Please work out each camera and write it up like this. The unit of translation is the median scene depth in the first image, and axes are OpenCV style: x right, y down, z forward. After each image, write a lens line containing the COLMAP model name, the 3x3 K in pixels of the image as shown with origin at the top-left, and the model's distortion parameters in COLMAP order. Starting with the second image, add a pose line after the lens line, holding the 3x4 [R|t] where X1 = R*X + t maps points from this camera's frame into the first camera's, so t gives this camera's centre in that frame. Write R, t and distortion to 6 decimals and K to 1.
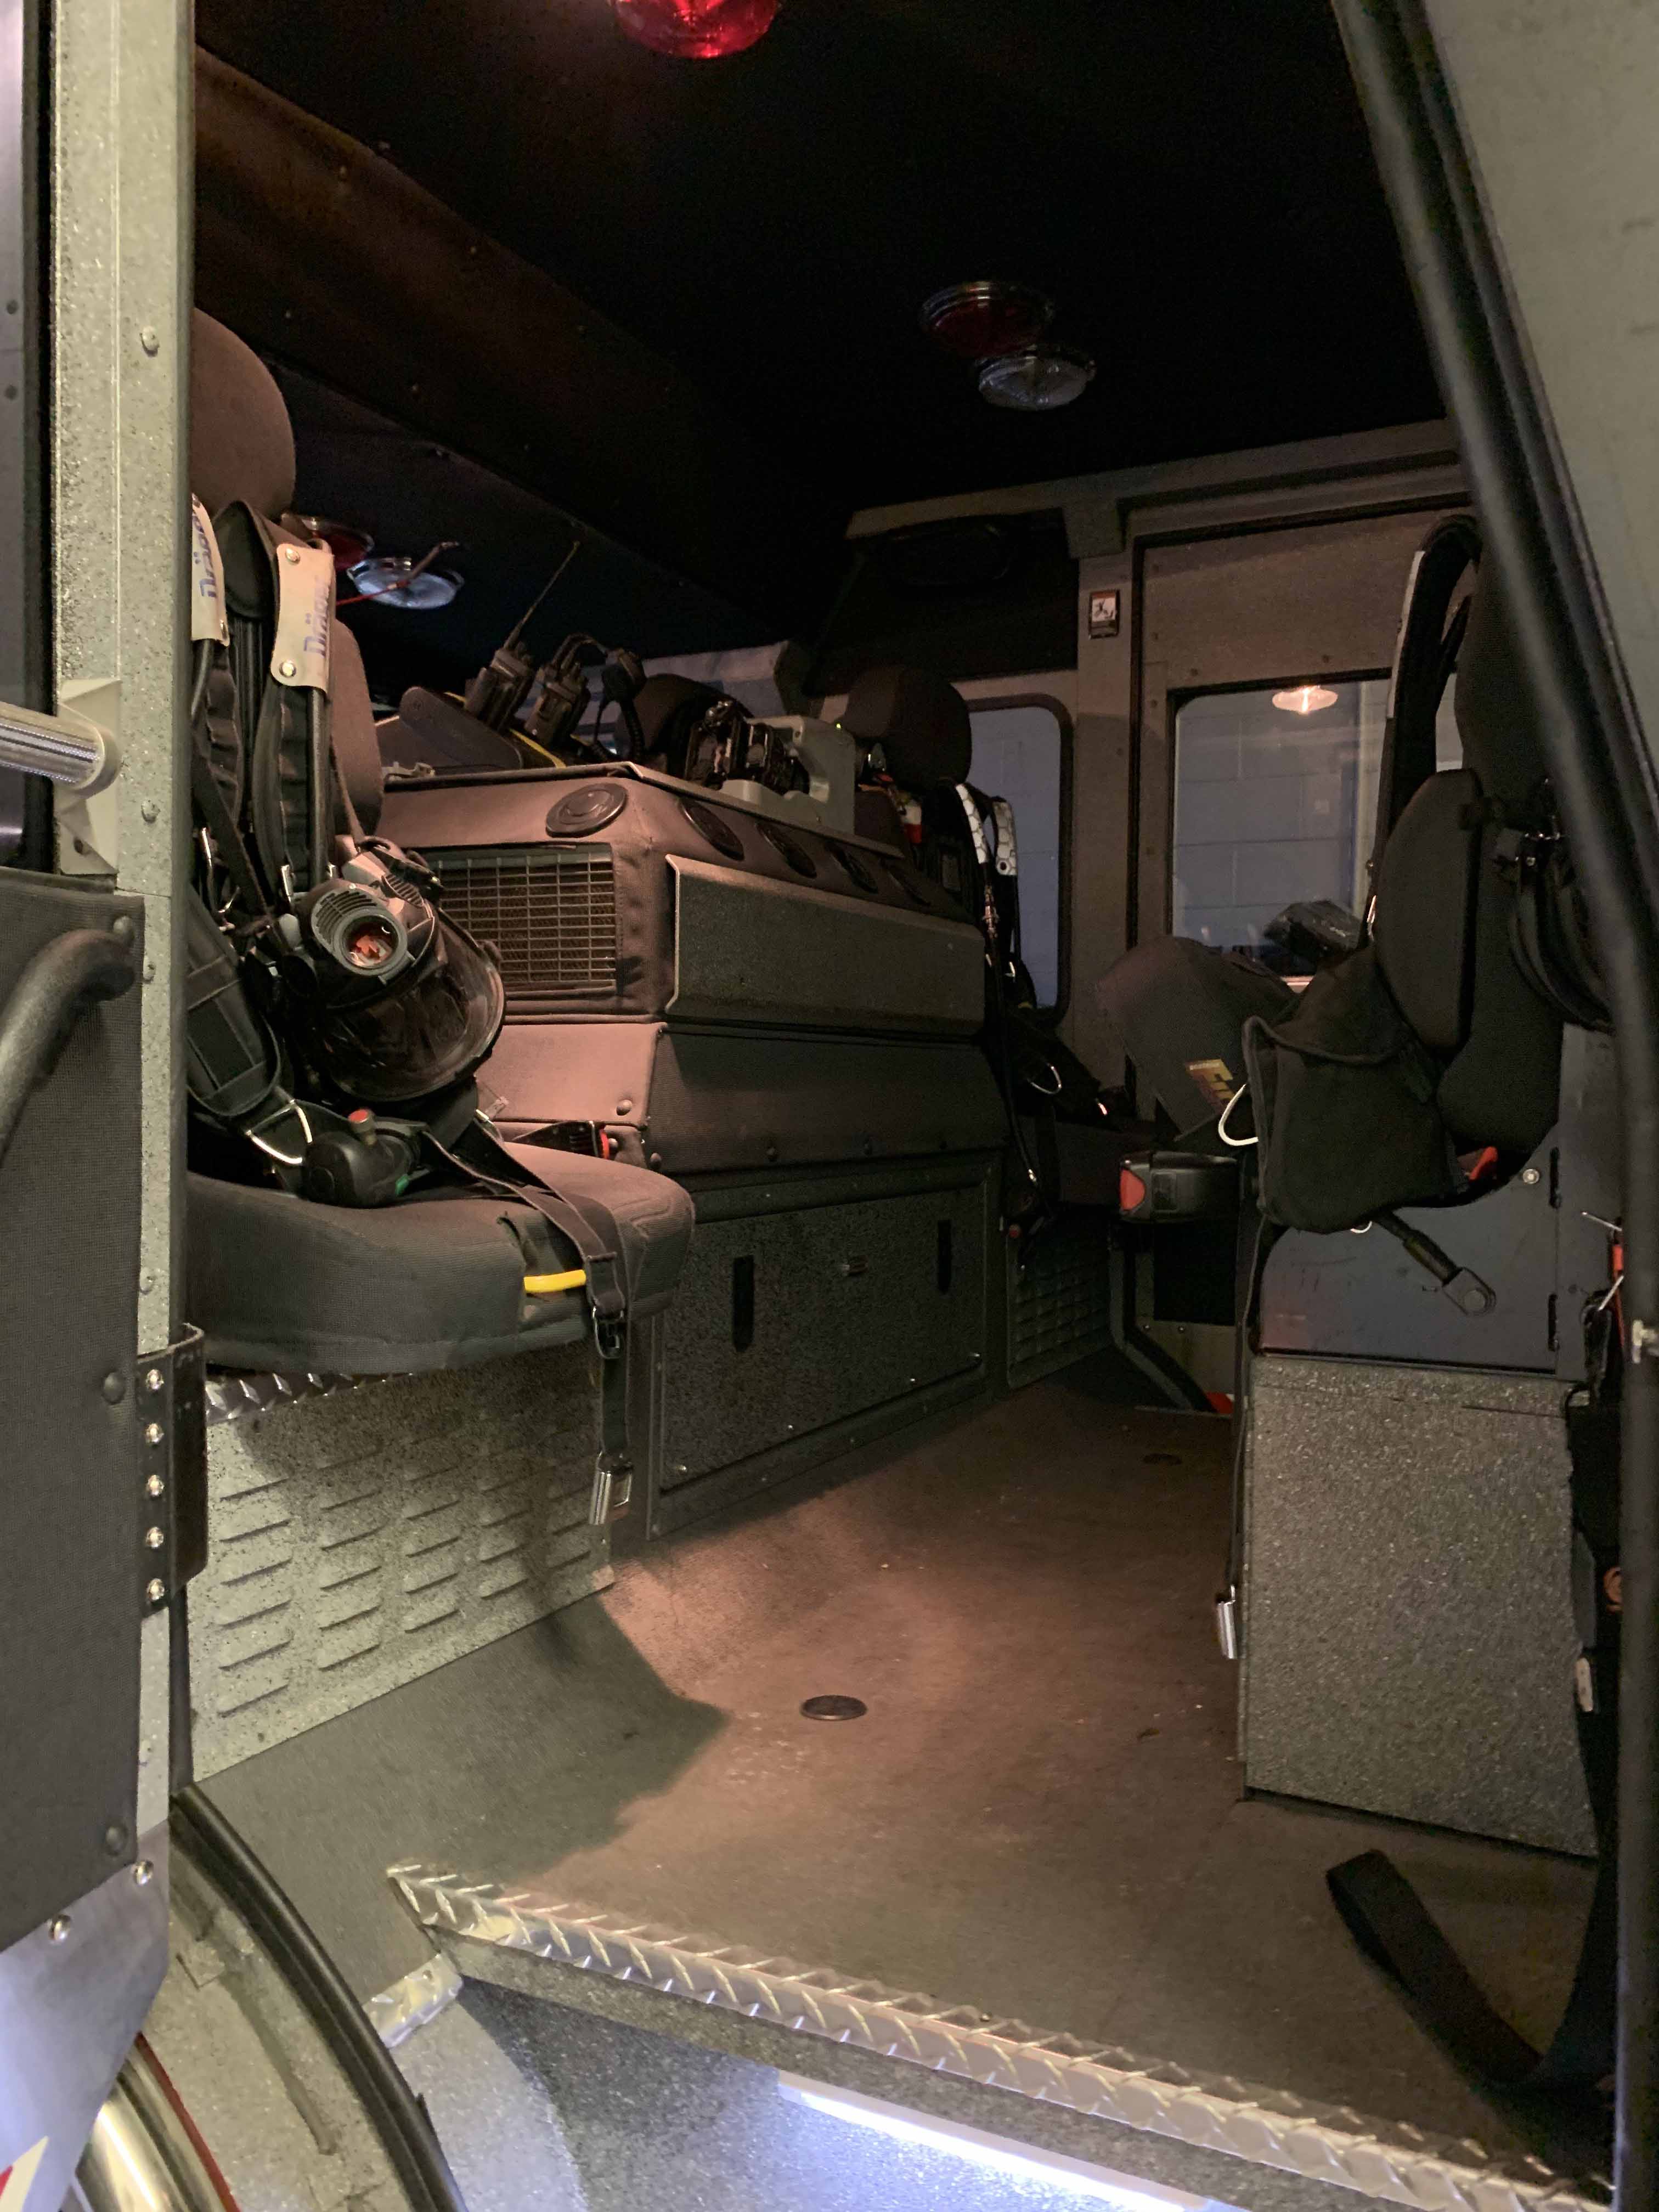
lens RADIAL K [[1714.7, 0, 833.5], [0, 1714.7, 1104.9], [0, 0, 1]] dist [0.034839, -0.003787]
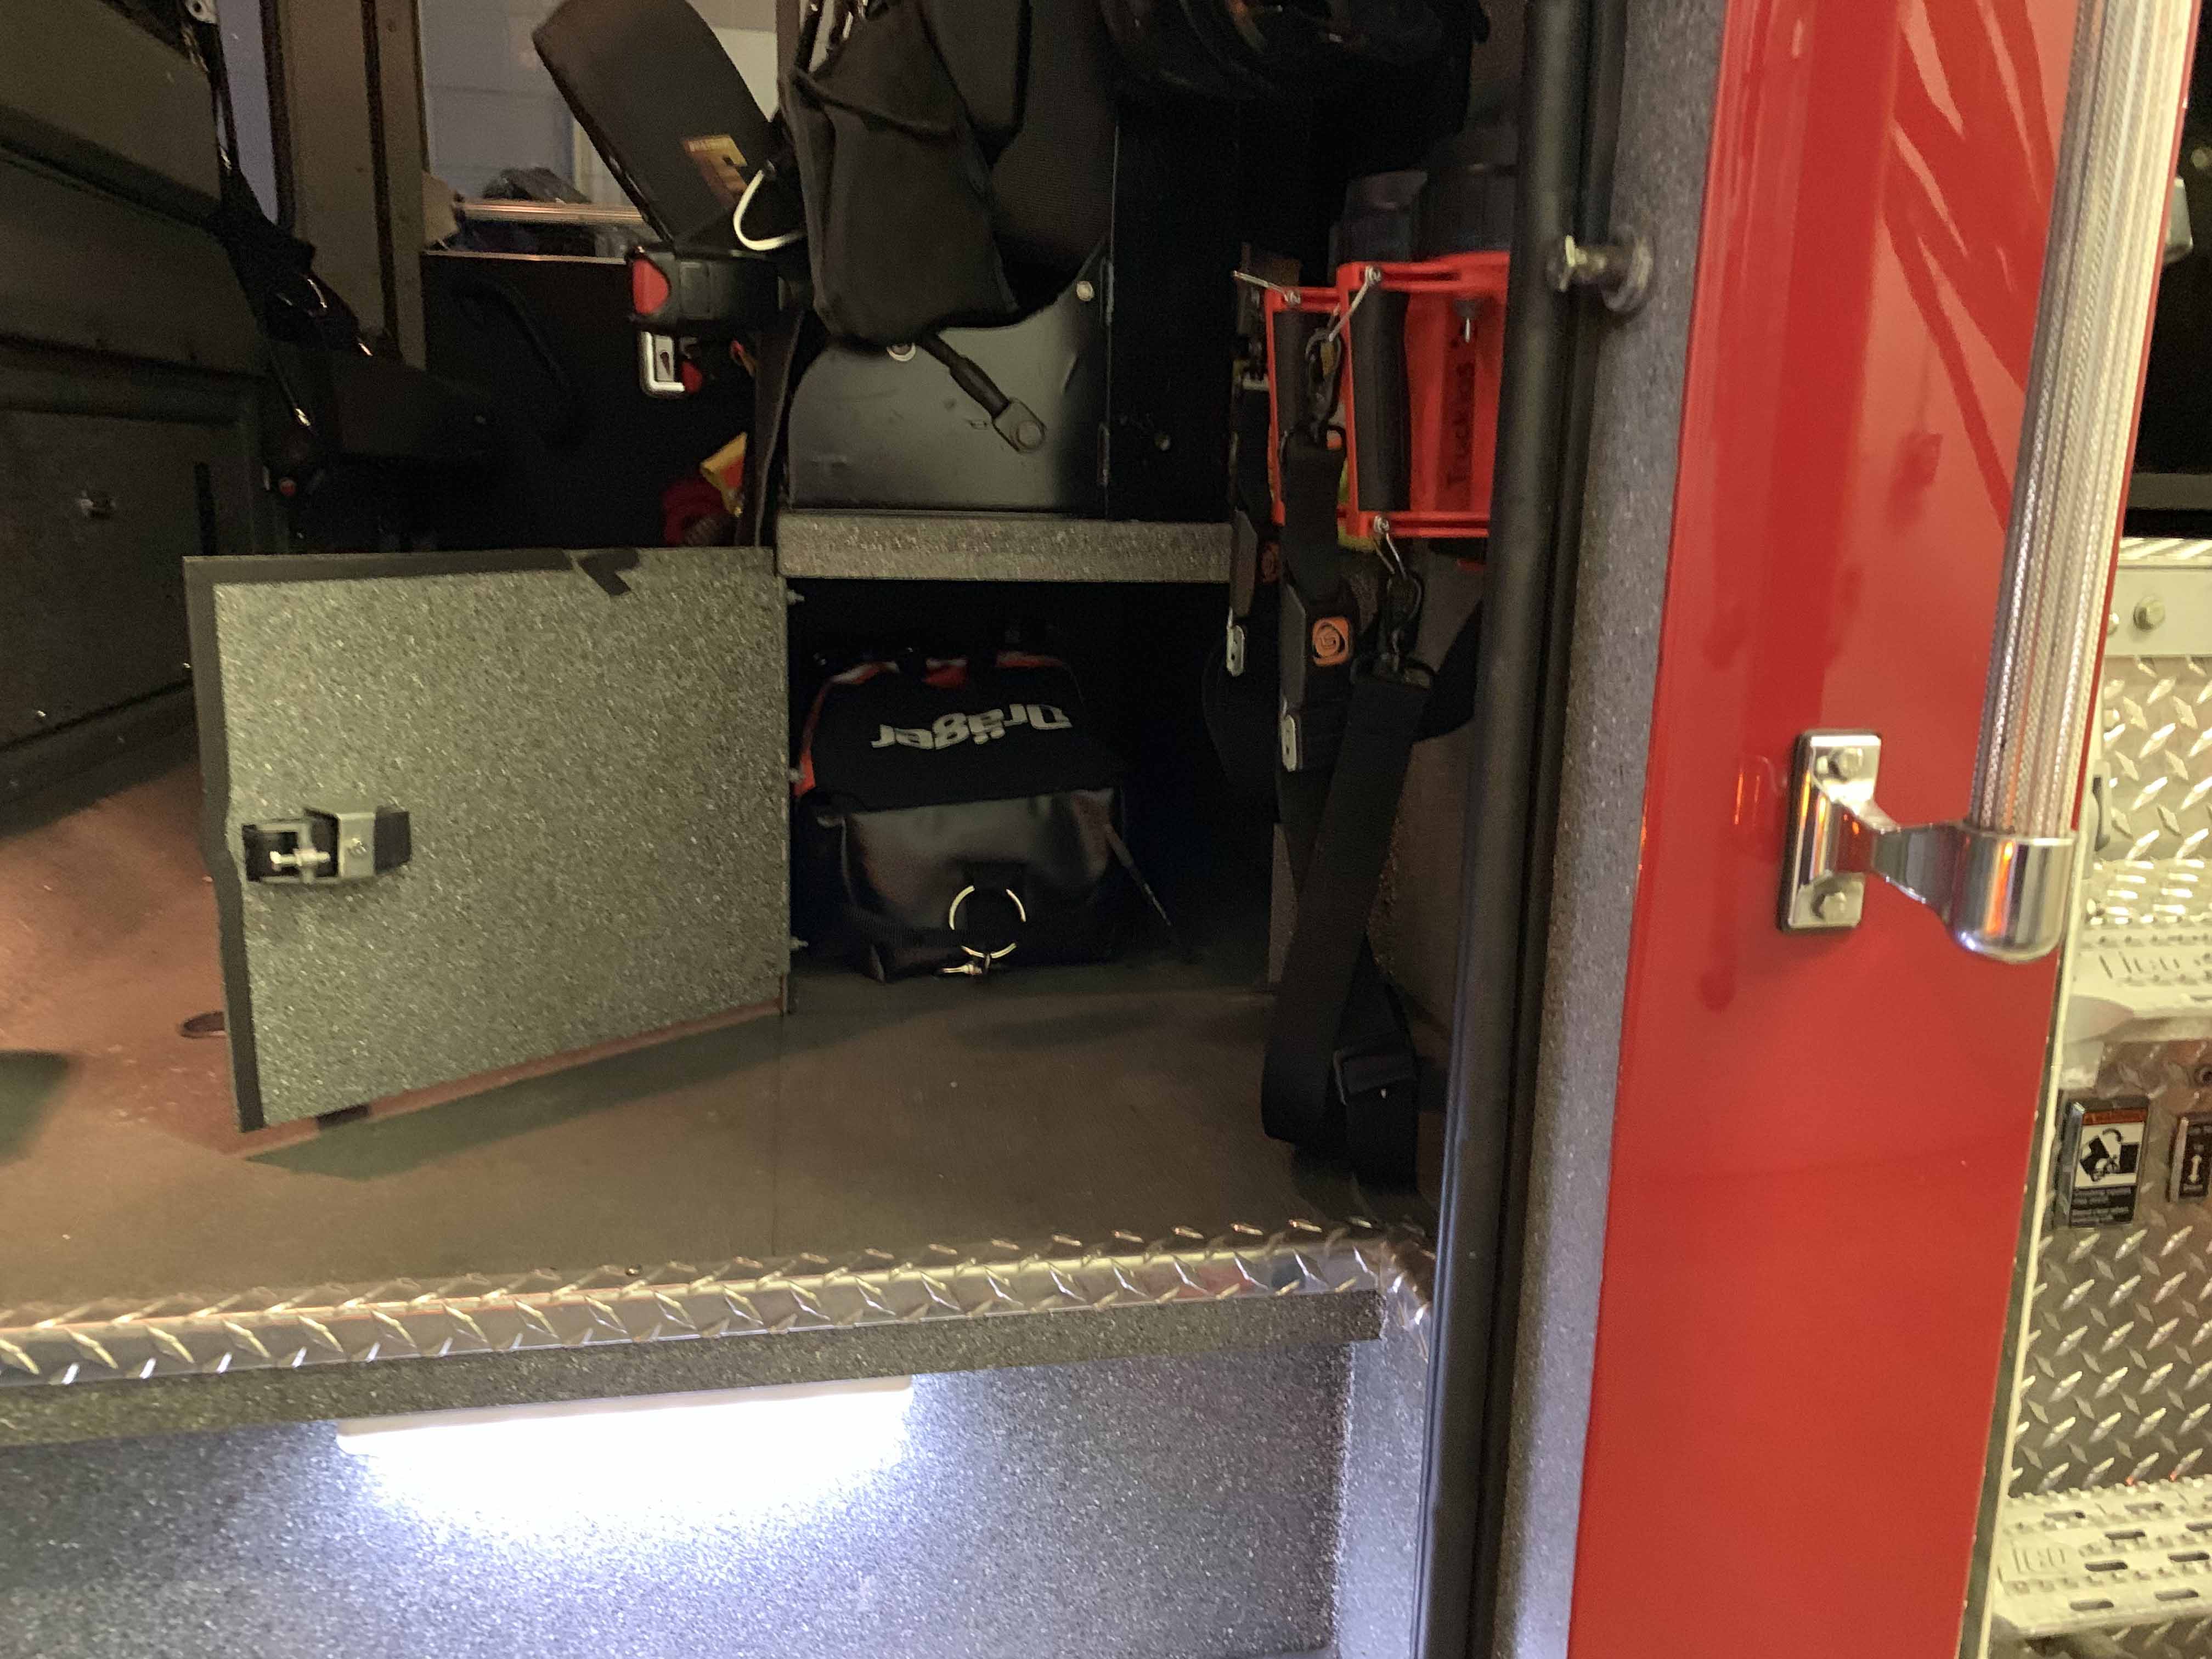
lens RADIAL K [[1714.7, 0, 1107.7], [0, 1714.7, 832.7], [0, 0, 1]] dist [0.034839, -0.003787]
pose [[0.809177, -0.117970, 0.575600, -0.139666], [-0.003430, 0.978672, 0.205401, 0.131461], [-0.587555, -0.168180, 0.791514, 0.219251]]
